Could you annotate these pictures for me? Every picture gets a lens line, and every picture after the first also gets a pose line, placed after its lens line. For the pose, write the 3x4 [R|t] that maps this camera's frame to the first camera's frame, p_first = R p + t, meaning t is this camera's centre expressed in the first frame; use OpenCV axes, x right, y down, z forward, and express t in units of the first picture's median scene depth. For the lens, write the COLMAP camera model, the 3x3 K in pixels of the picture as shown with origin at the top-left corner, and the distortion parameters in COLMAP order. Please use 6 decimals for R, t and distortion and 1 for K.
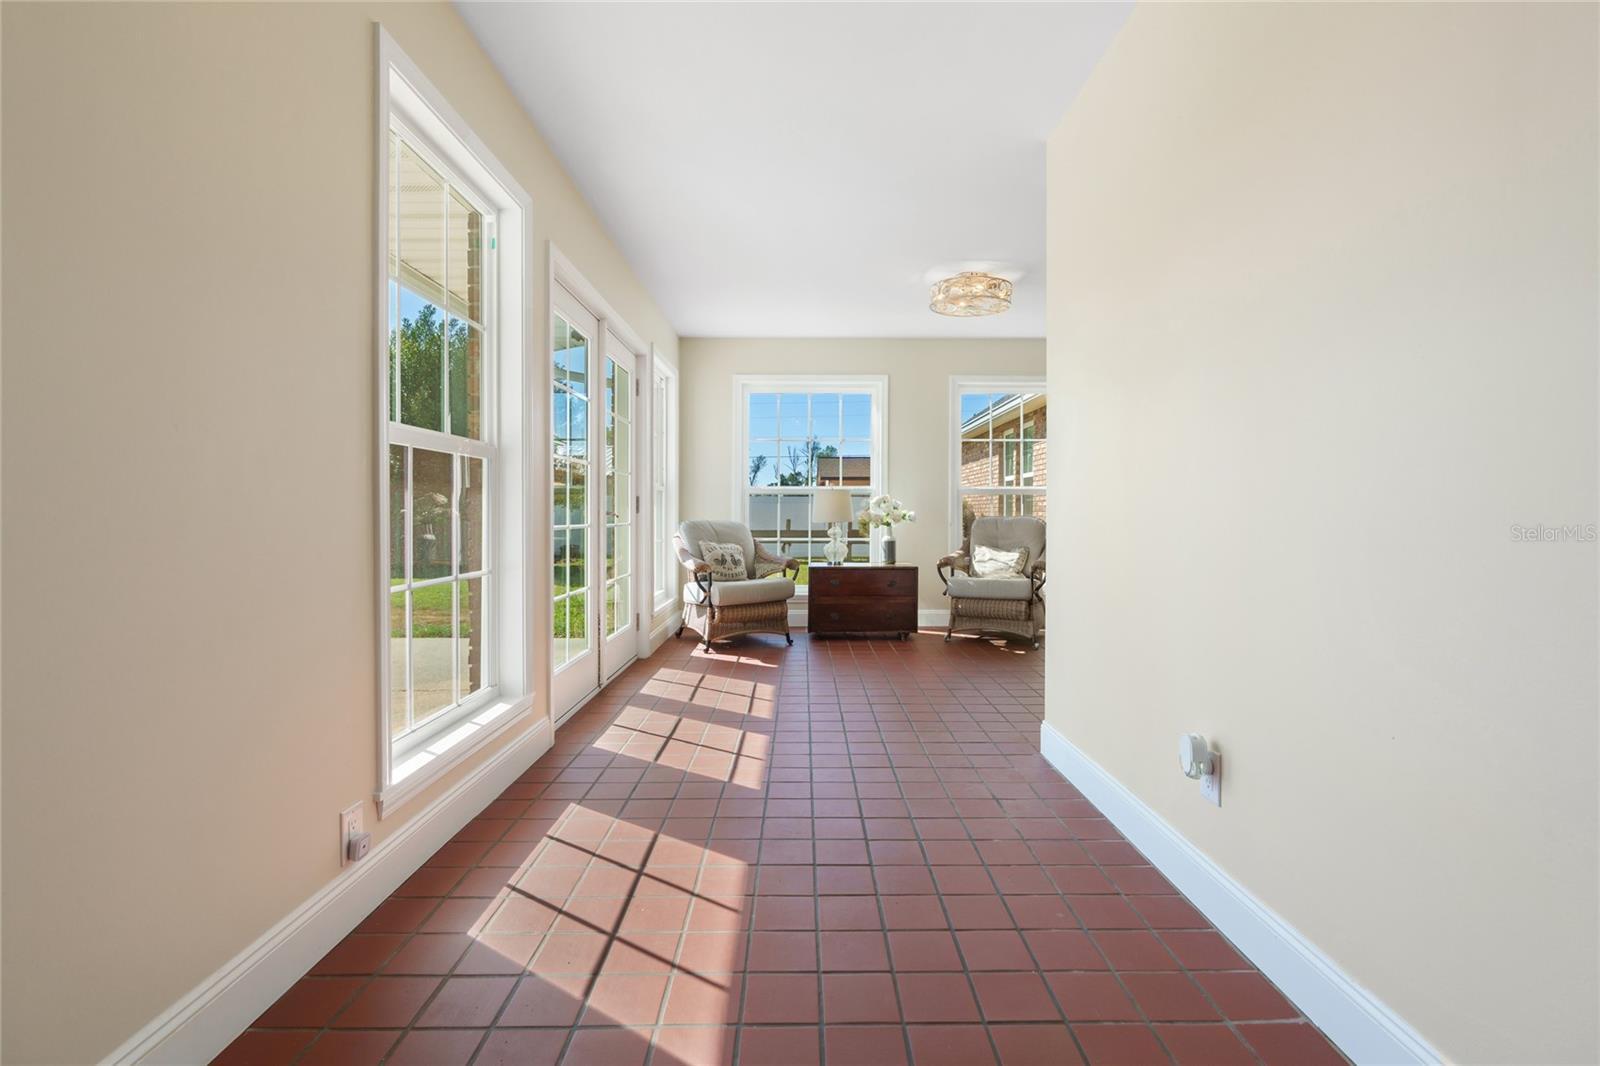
lens RADIAL K [[727.0, 0, 810.6], [0, 727.0, 534.4], [0, 0, 1]] dist [-0.004533, 0.001556]
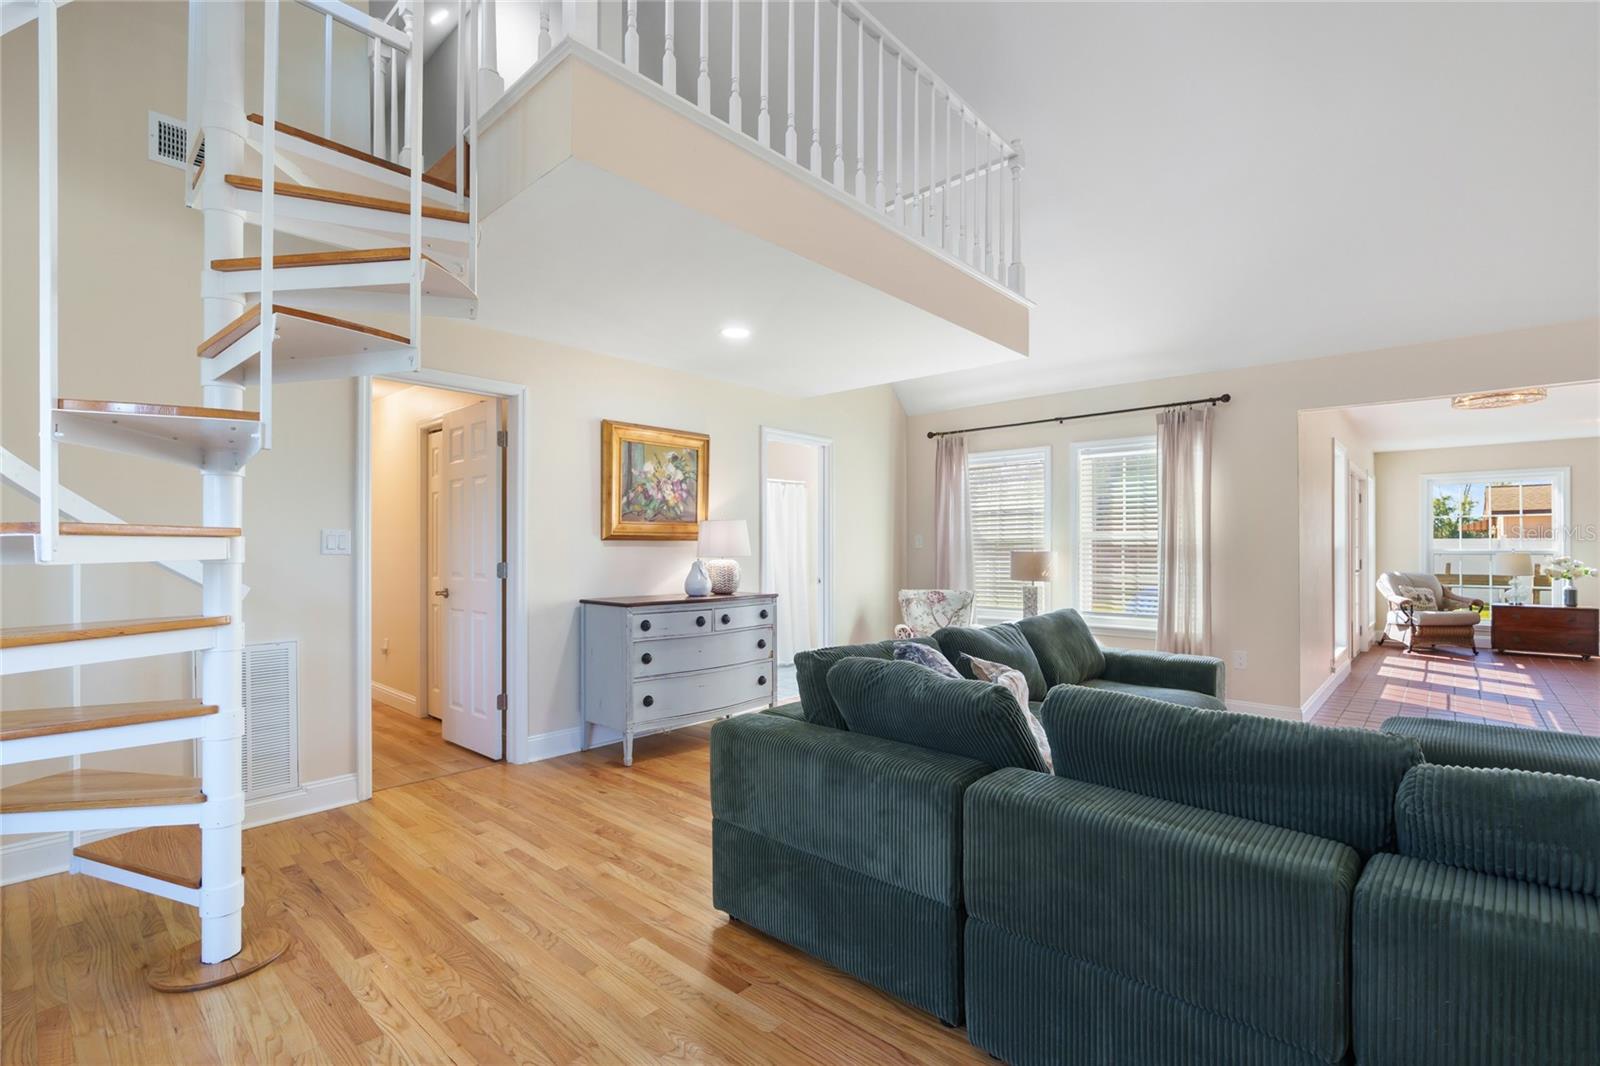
lens RADIAL K [[724.0, 0, 801.3], [0, 724.0, 541.9], [0, 0, 1]] dist [-0.003901, -0.000161]
pose [[0.734840, -0.007468, -0.678200, -0.039753], [-0.018600, 0.999341, -0.031158, -0.013117], [0.677986, 0.035511, 0.734217, -1.080306]]
